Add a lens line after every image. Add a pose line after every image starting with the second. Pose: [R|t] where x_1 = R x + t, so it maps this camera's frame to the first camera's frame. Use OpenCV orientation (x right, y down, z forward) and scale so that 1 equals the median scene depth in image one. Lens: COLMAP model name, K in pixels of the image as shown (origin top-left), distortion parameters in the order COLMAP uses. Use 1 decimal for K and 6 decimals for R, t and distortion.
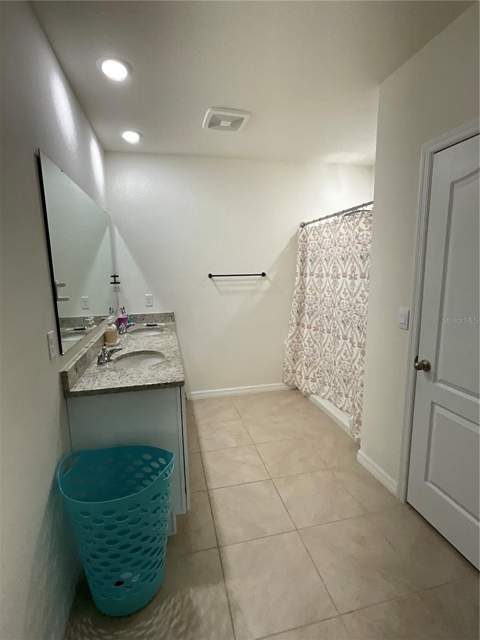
lens RADIAL K [[316.5, 0, 241.0], [0, 316.5, 320.1], [0, 0, 1]] dist [-0.000630, -0.000082]
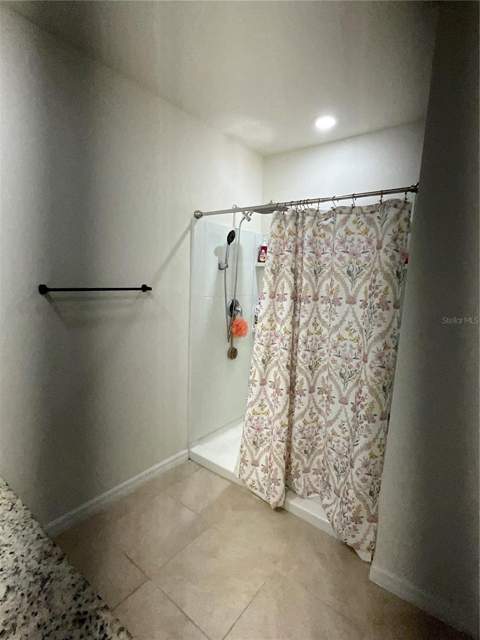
lens RADIAL K [[316.5, 0, 239.4], [0, 316.5, 318.3], [0, 0, 1]] dist [-0.000630, -0.000082]
pose [[0.765569, -0.031461, 0.642584, -0.219965], [0.050524, 0.998659, -0.011299, -0.101752], [-0.641367, 0.041116, 0.766132, 0.608867]]
